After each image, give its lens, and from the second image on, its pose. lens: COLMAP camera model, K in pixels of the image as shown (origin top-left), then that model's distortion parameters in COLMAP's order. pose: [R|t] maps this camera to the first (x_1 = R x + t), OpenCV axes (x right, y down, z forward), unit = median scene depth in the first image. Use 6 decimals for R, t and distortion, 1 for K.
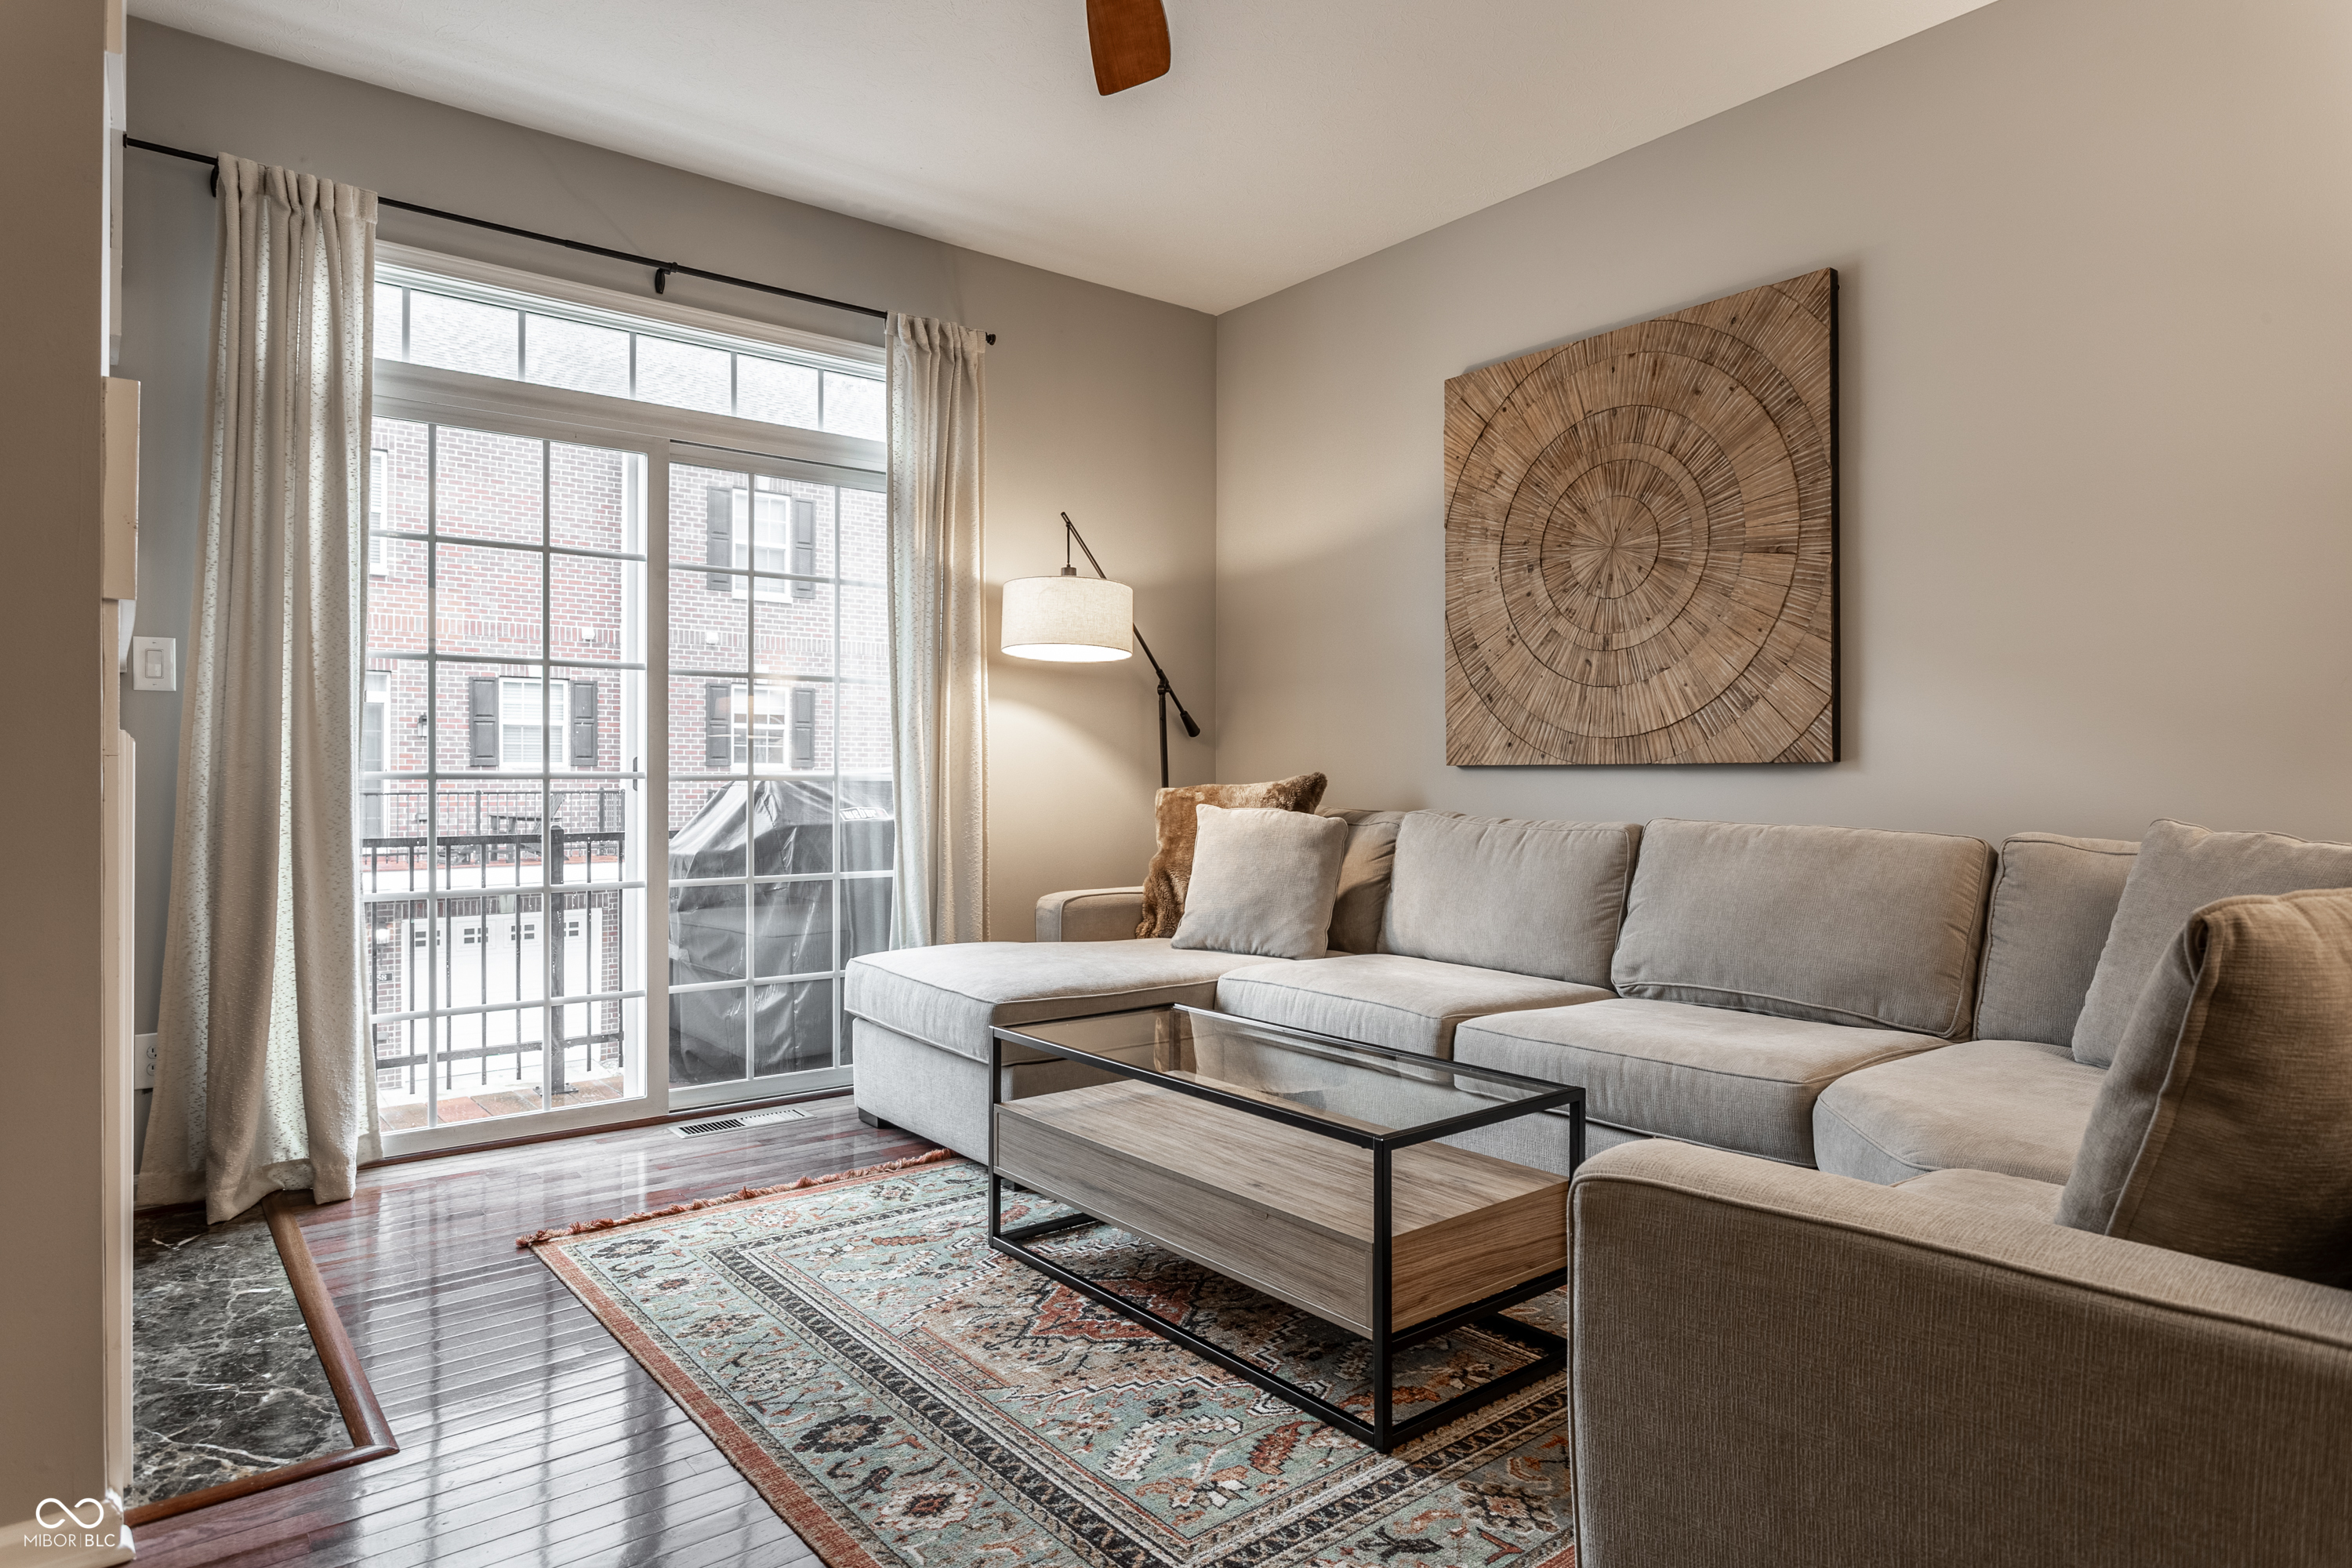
lens RADIAL K [[1358.3, 0, 1170.1], [0, 1358.3, 772.1], [0, 0, 1]] dist [-0.006045, 0.002376]
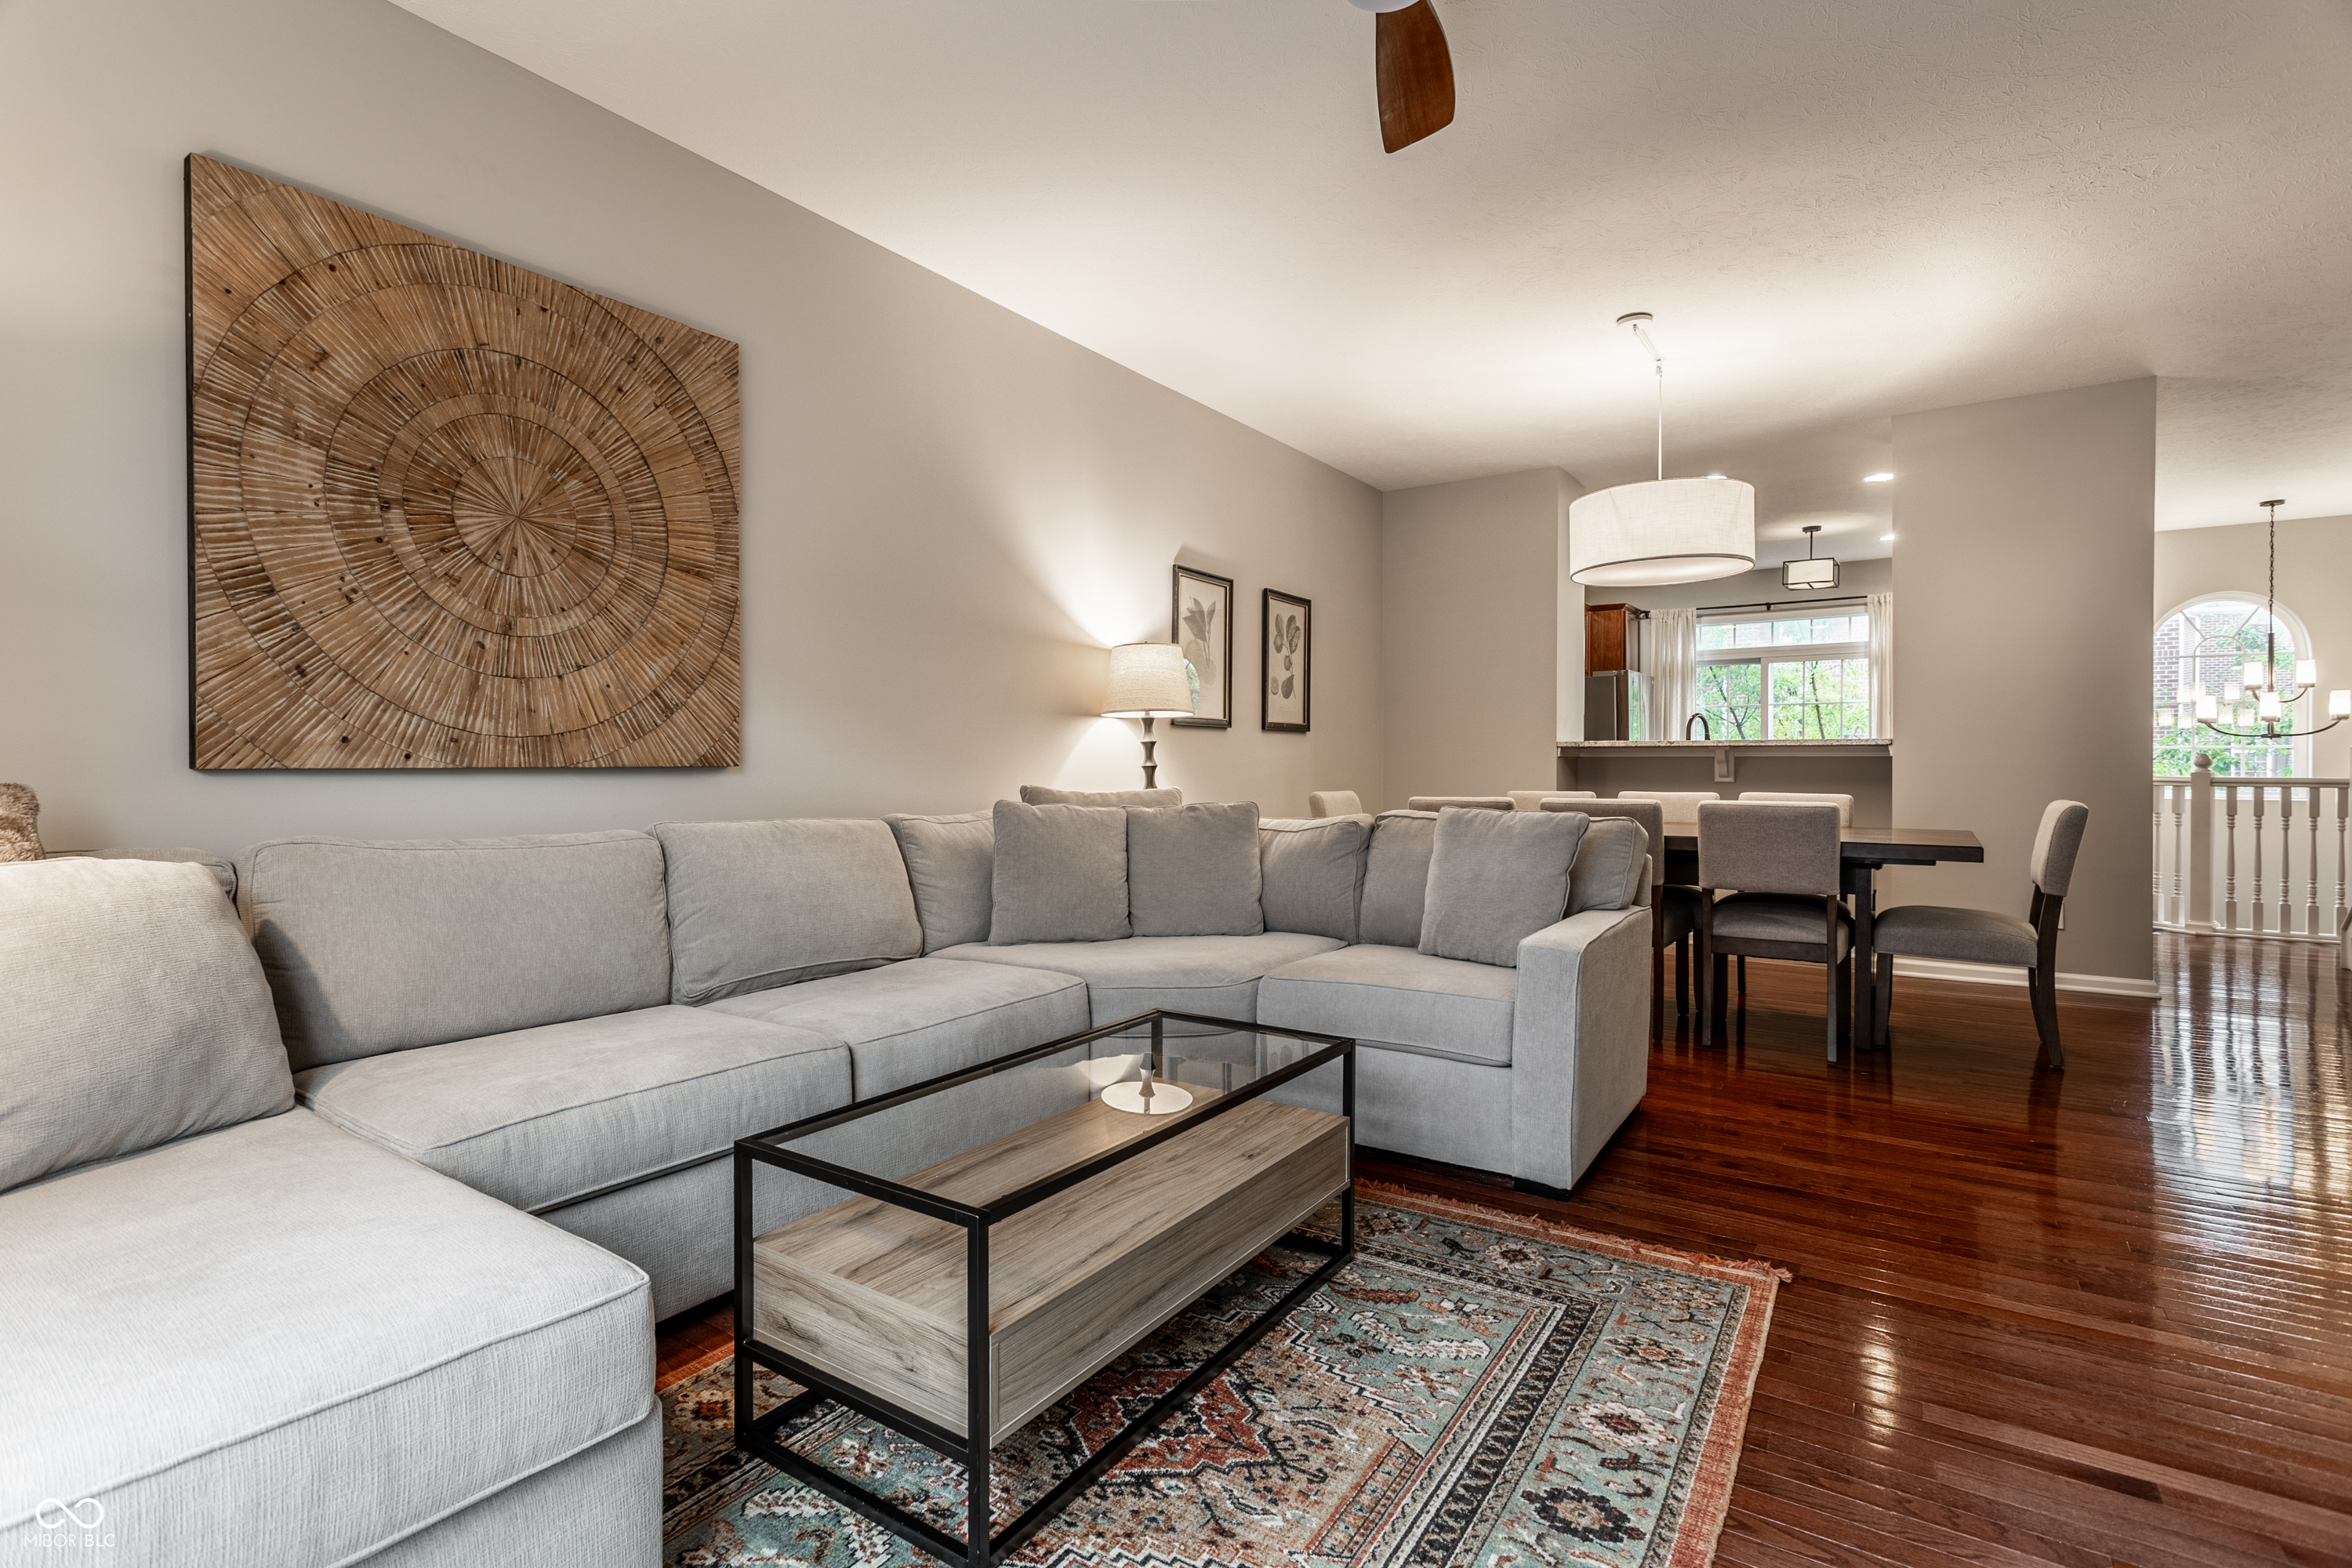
lens RADIAL K [[1102.6, 0, 1168.7], [0, 1102.6, 777.2], [0, 0, 1]] dist [0.001970, -0.000008]
pose [[-0.292033, -0.012706, 0.956324, -0.549204], [-0.002176, 0.999918, 0.012621, -0.011024], [-0.956406, 0.001604, -0.292037, 0.942690]]
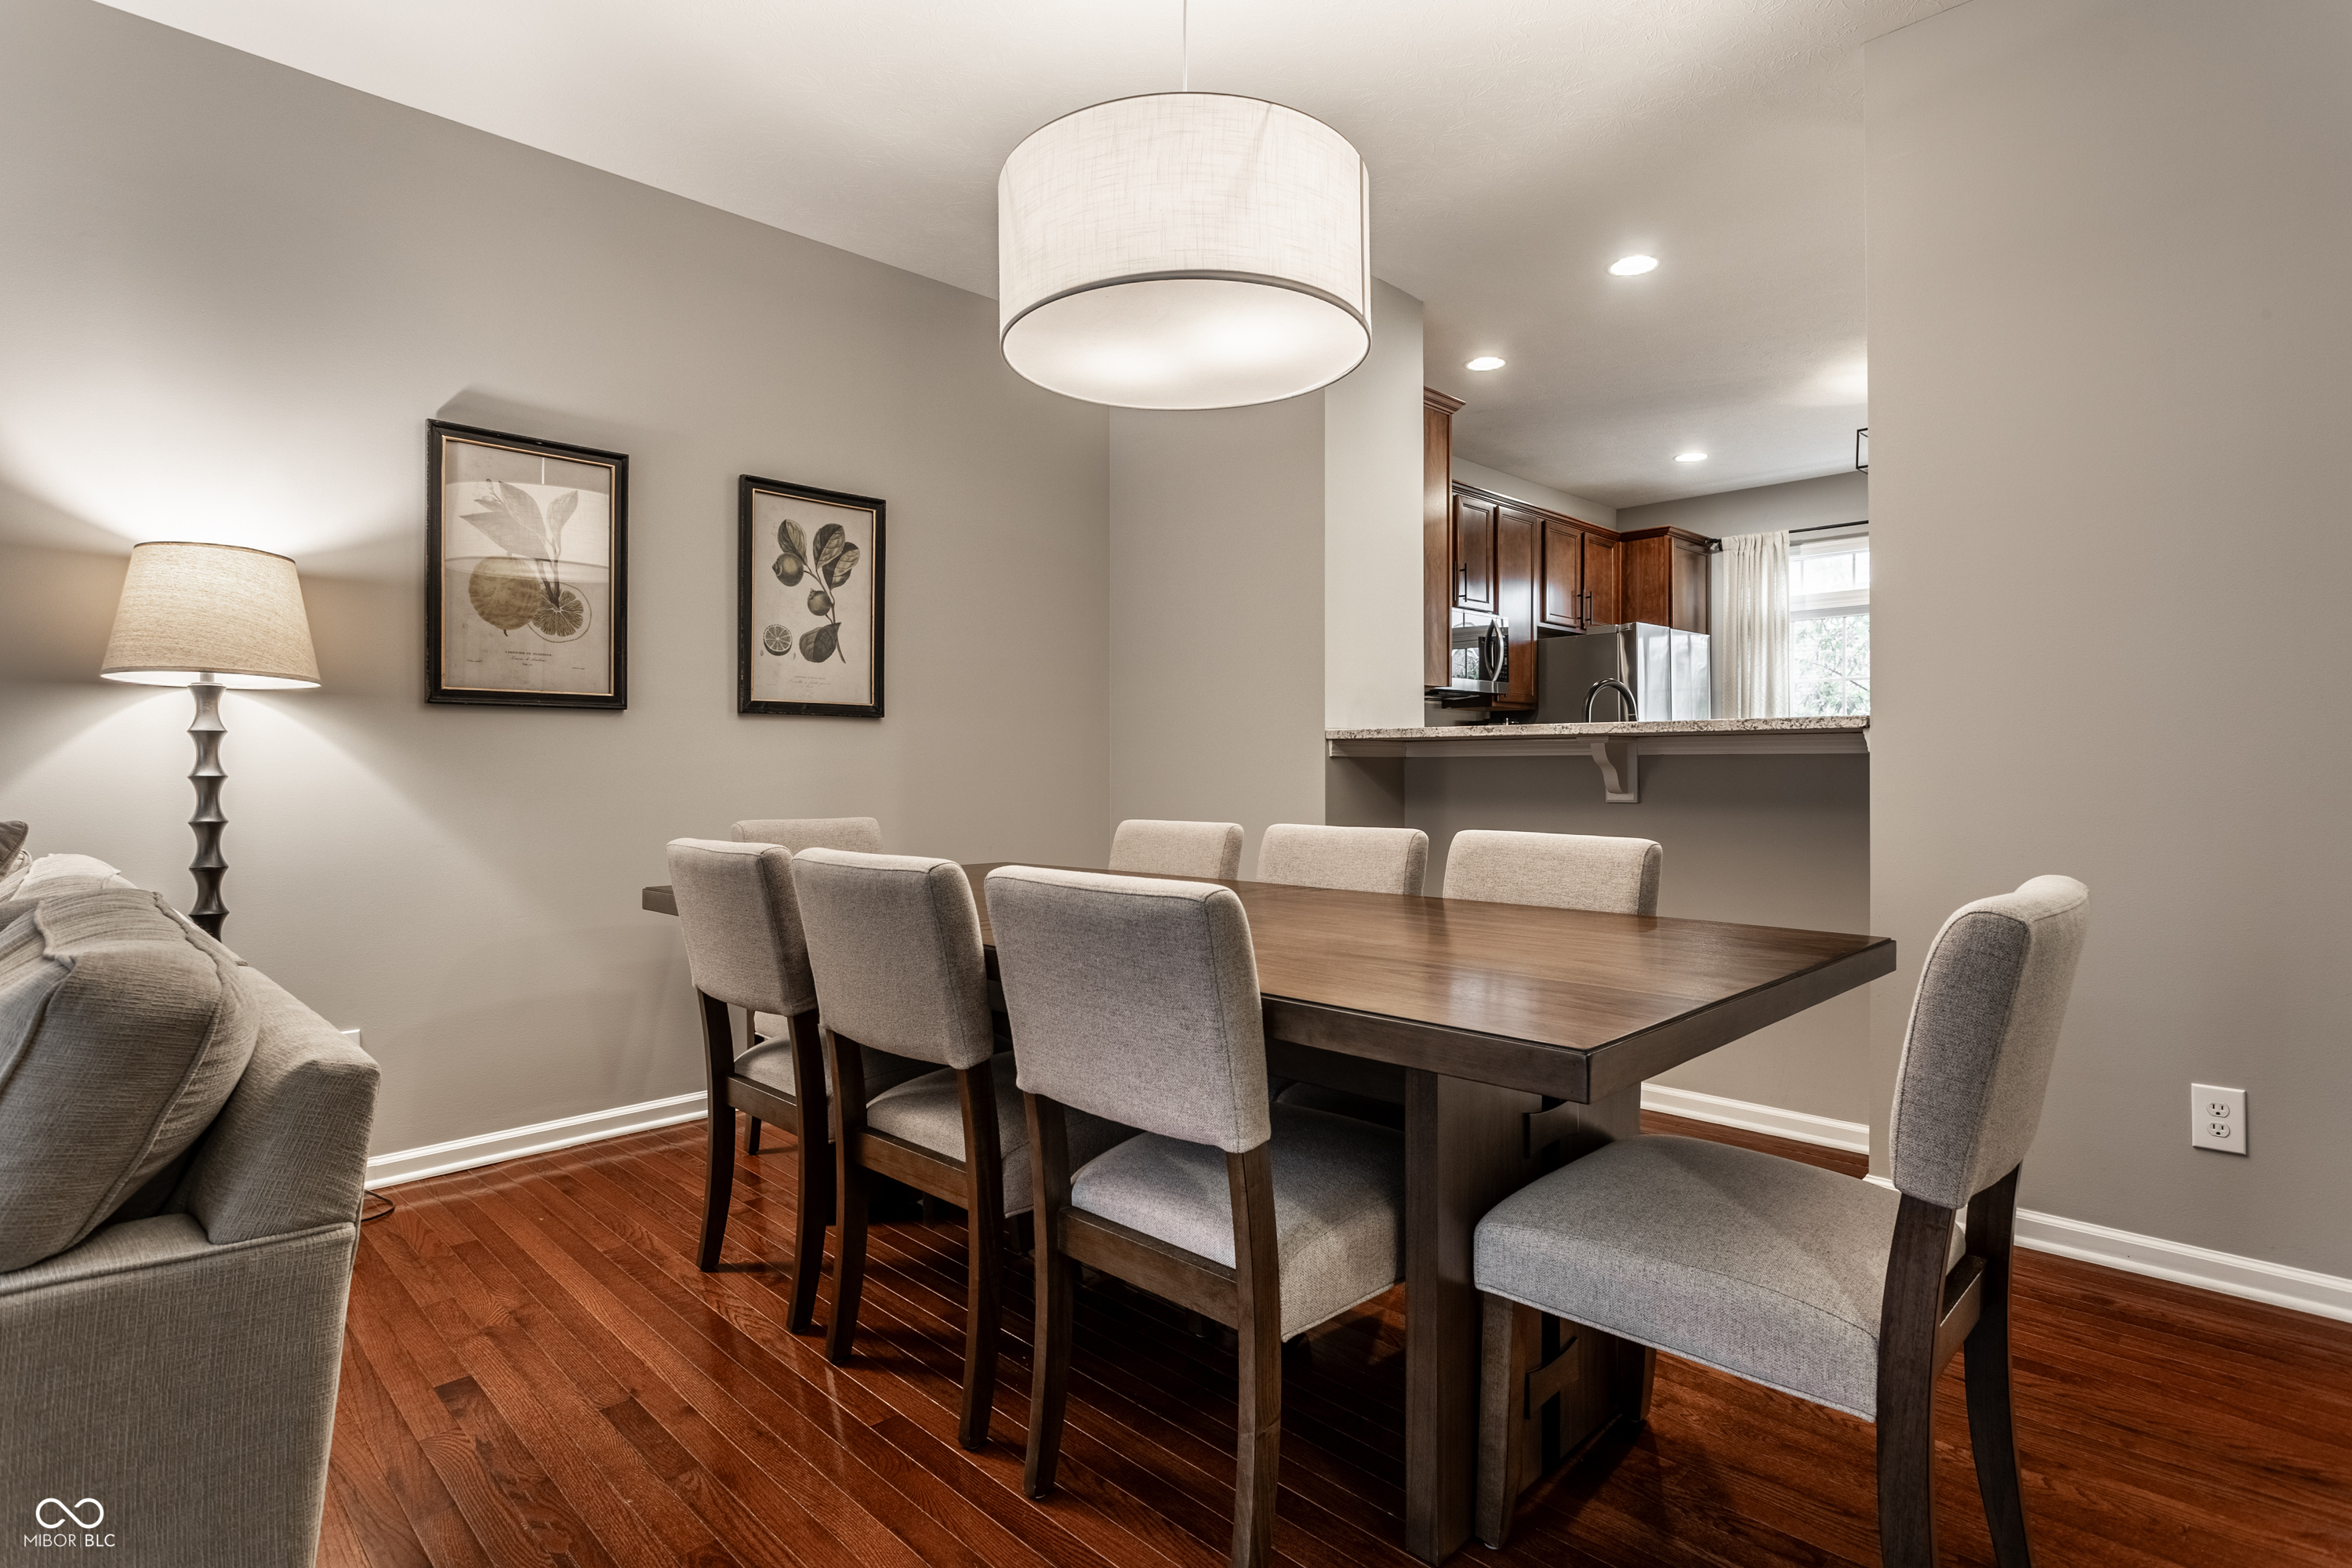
lens RADIAL K [[1180.3, 0, 1166.7], [0, 1180.3, 771.7], [0, 0, 1]] dist [-0.003813, 0.000851]
pose [[-0.105257, -0.004402, 0.994435, -0.063125], [0.000679, 0.999990, 0.004498, -0.013777], [-0.994445, 0.001149, -0.105253, -0.010564]]
